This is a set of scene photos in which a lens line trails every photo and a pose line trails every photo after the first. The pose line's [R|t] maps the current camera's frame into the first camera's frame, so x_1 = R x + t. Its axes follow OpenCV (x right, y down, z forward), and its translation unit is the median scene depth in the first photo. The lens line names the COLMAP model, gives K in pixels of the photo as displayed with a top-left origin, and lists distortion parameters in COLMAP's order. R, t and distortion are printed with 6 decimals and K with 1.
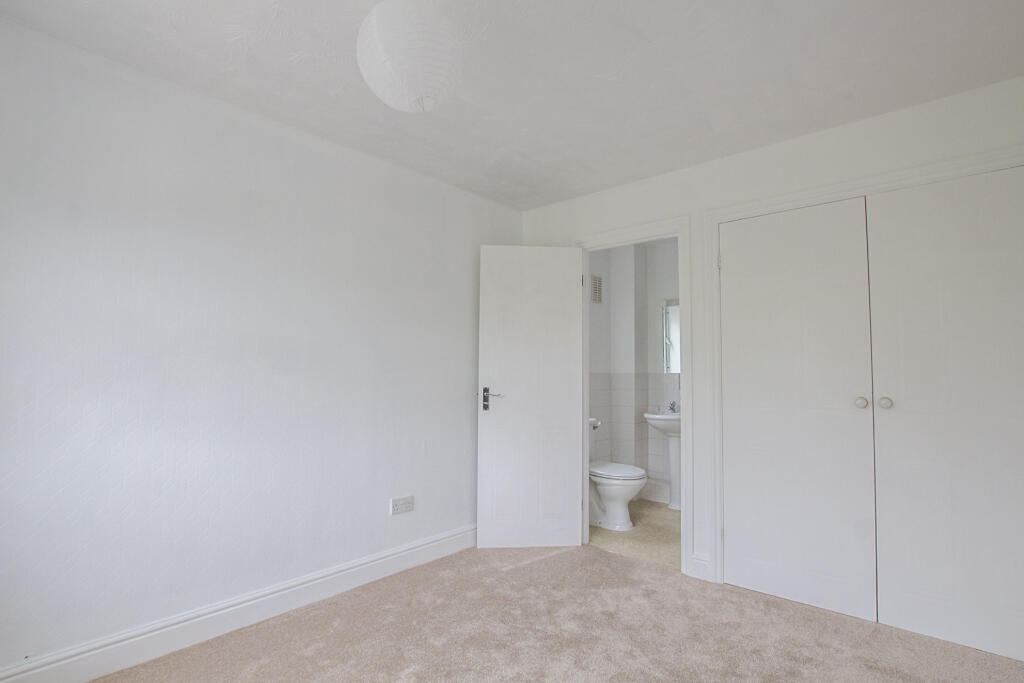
lens RADIAL K [[491.9, 0, 512.0], [0, 491.9, 341.5], [0, 0, 1]] dist [-0.015617, 0.000220]
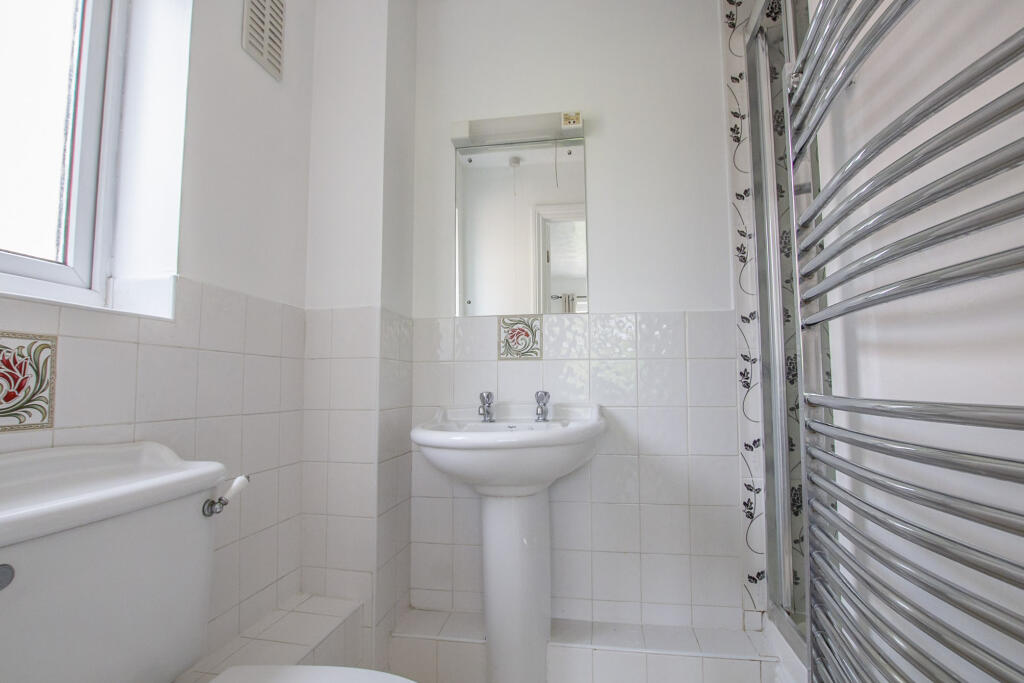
lens RADIAL K [[491.9, 0, 512.0], [0, 491.9, 341.5], [0, 0, 1]] dist [-0.015617, 0.000220]
pose [[0.842665, 0.034990, 0.537300, 0.148516], [-0.023700, 0.999329, -0.027909, 0.094711], [-0.537916, 0.010783, 0.842929, 0.678937]]
